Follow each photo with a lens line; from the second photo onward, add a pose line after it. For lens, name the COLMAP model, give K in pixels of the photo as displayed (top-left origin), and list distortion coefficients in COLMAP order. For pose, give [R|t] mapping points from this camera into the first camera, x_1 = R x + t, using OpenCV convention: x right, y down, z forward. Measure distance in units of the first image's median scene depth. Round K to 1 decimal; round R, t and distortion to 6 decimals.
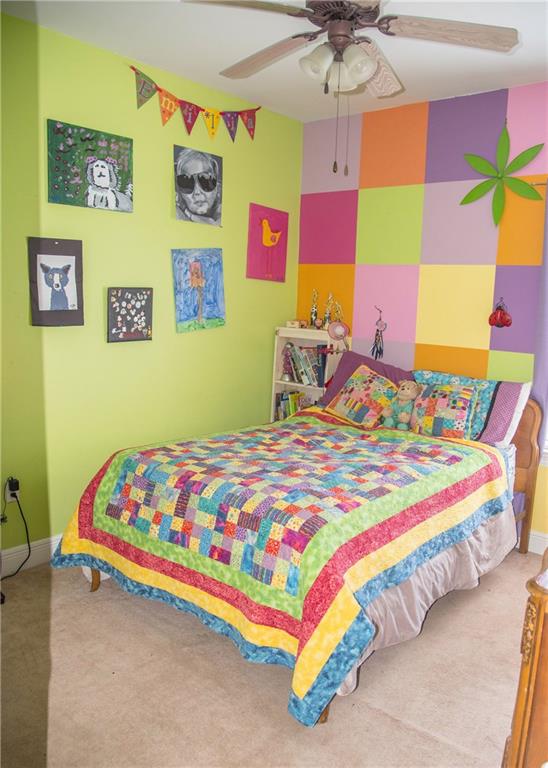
lens RADIAL K [[577.9, 0, 234.6], [0, 577.9, 382.8], [0, 0, 1]] dist [-0.127329, 0.088859]
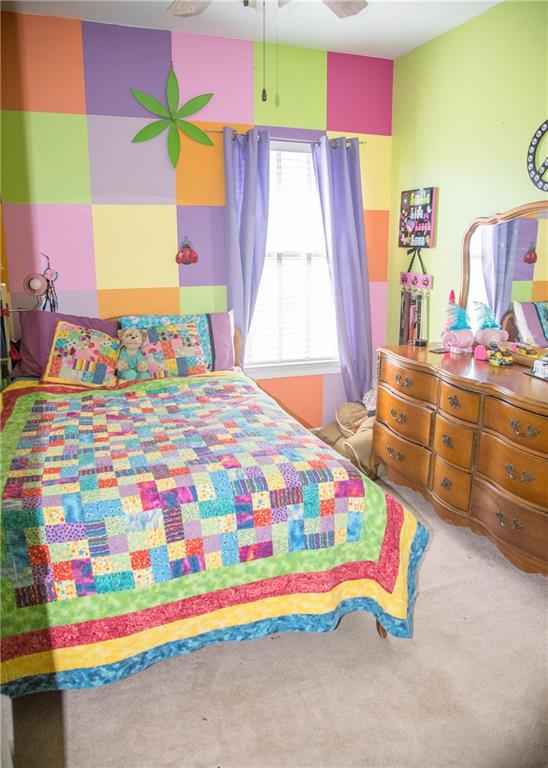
lens RADIAL K [[577.9, 0, 234.6], [0, 577.9, 382.8], [0, 0, 1]] dist [-0.127329, 0.088859]
pose [[0.487817, -0.234562, 0.840842, -0.586120], [0.153633, 0.971258, 0.181811, -0.084499], [-0.859320, 0.040491, 0.509833, 0.496146]]
